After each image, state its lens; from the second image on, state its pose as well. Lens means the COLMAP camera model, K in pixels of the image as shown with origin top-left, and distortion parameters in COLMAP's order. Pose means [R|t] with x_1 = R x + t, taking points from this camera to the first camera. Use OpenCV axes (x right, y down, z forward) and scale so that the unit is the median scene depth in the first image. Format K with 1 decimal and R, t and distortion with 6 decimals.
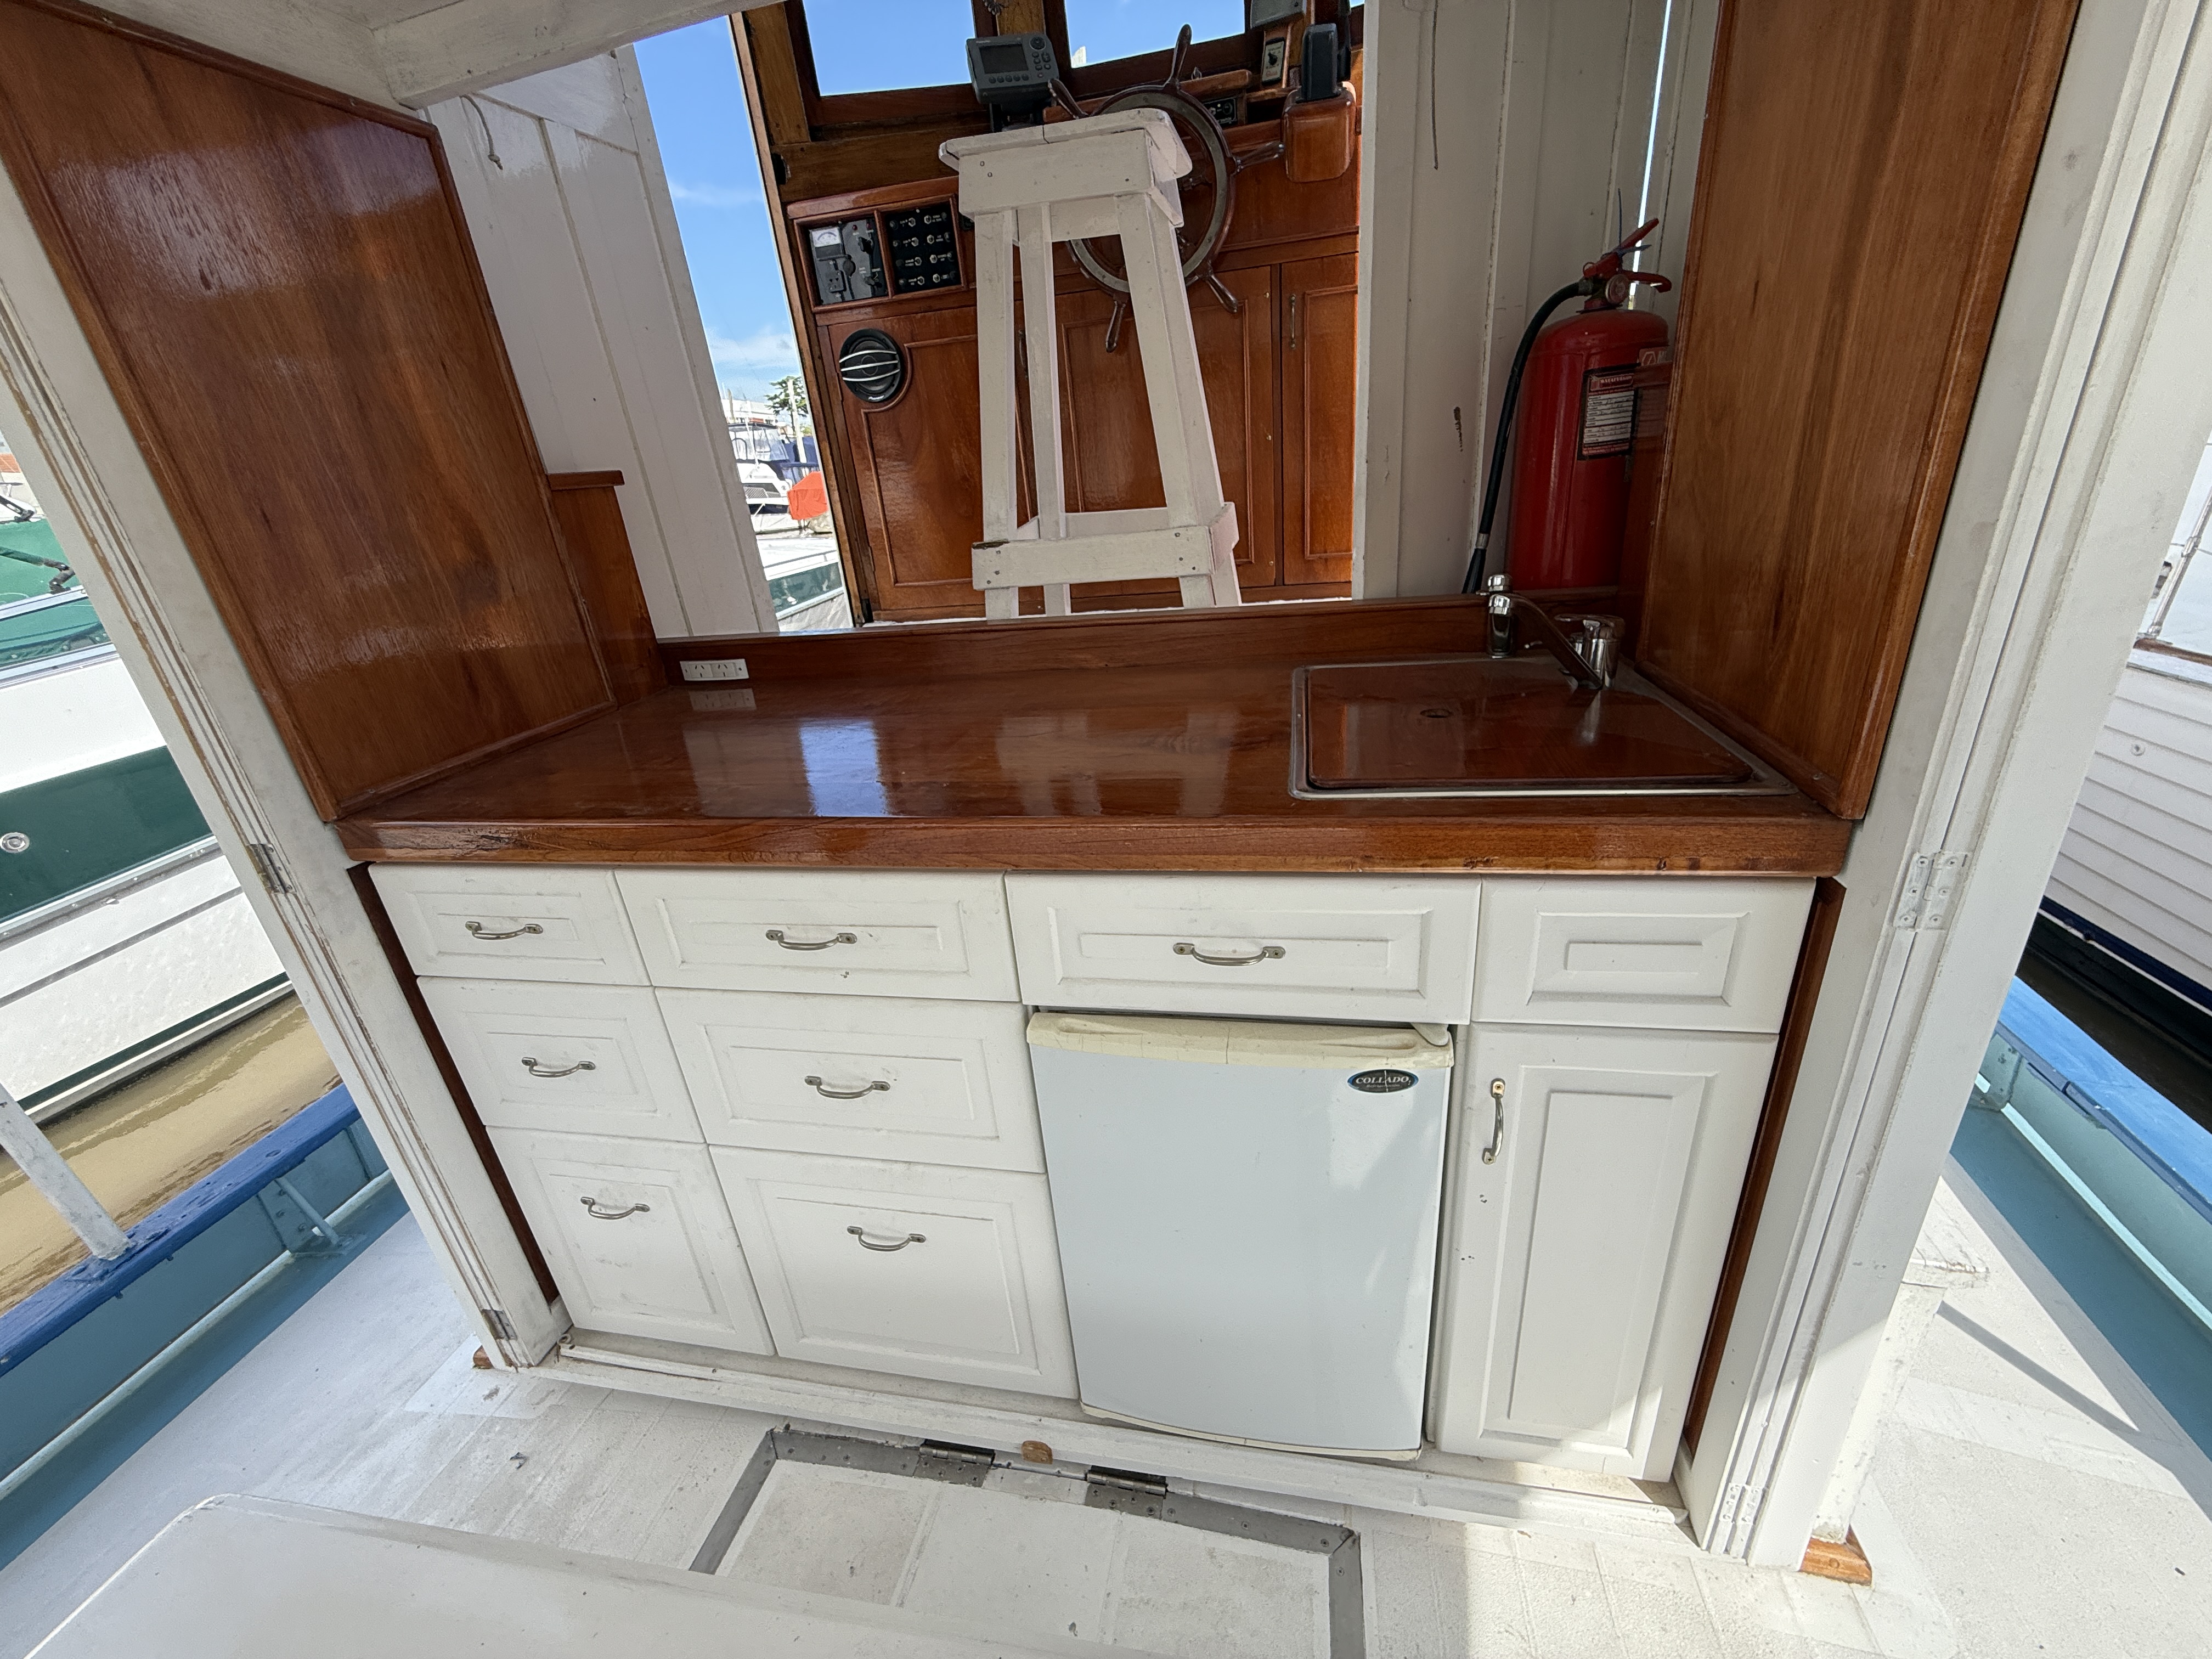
lens RADIAL K [[890.8, 0, 1102.8], [0, 890.8, 830.4], [0, 0, 1]] dist [0.001536, 0.000034]
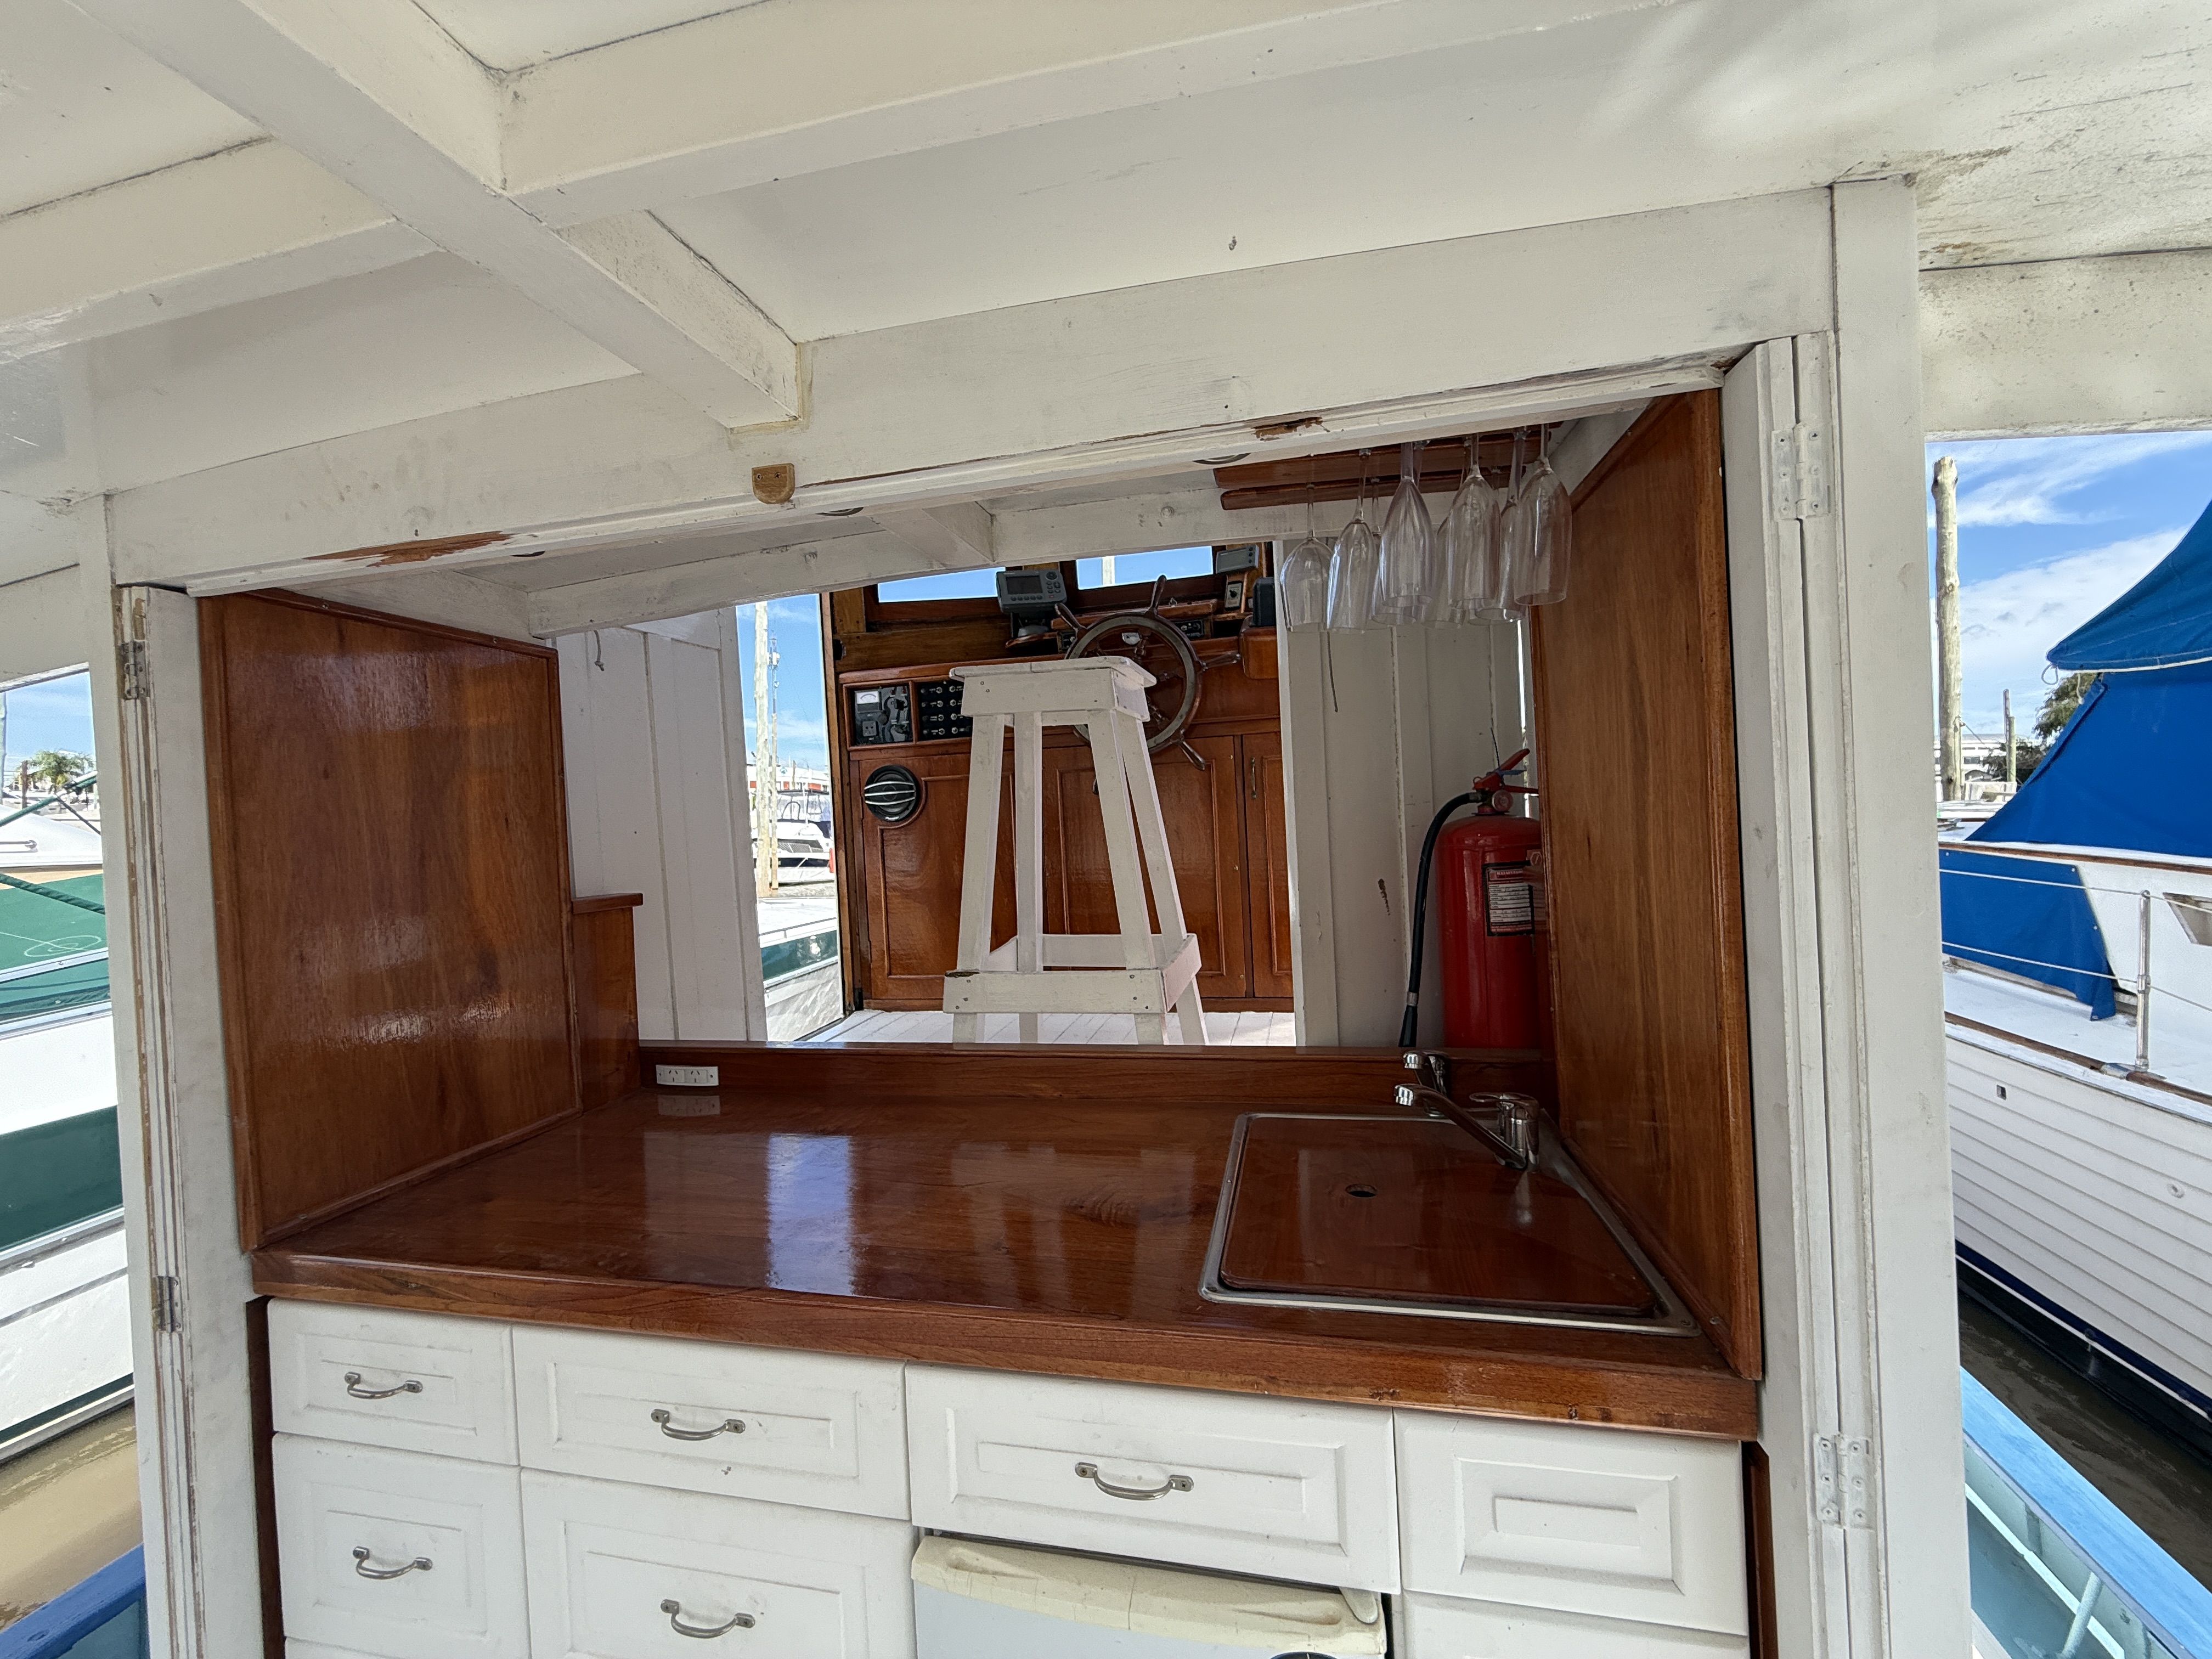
lens RADIAL K [[888.9, 0, 1106.3], [0, 888.9, 825.1], [0, 0, 1]] dist [0.000679, 0.000286]
pose [[0.998884, 0.042219, -0.021157, 0.082759], [-0.047095, 0.923631, -0.380379, -0.108906], [0.003482, 0.380951, 0.924589, -0.087198]]
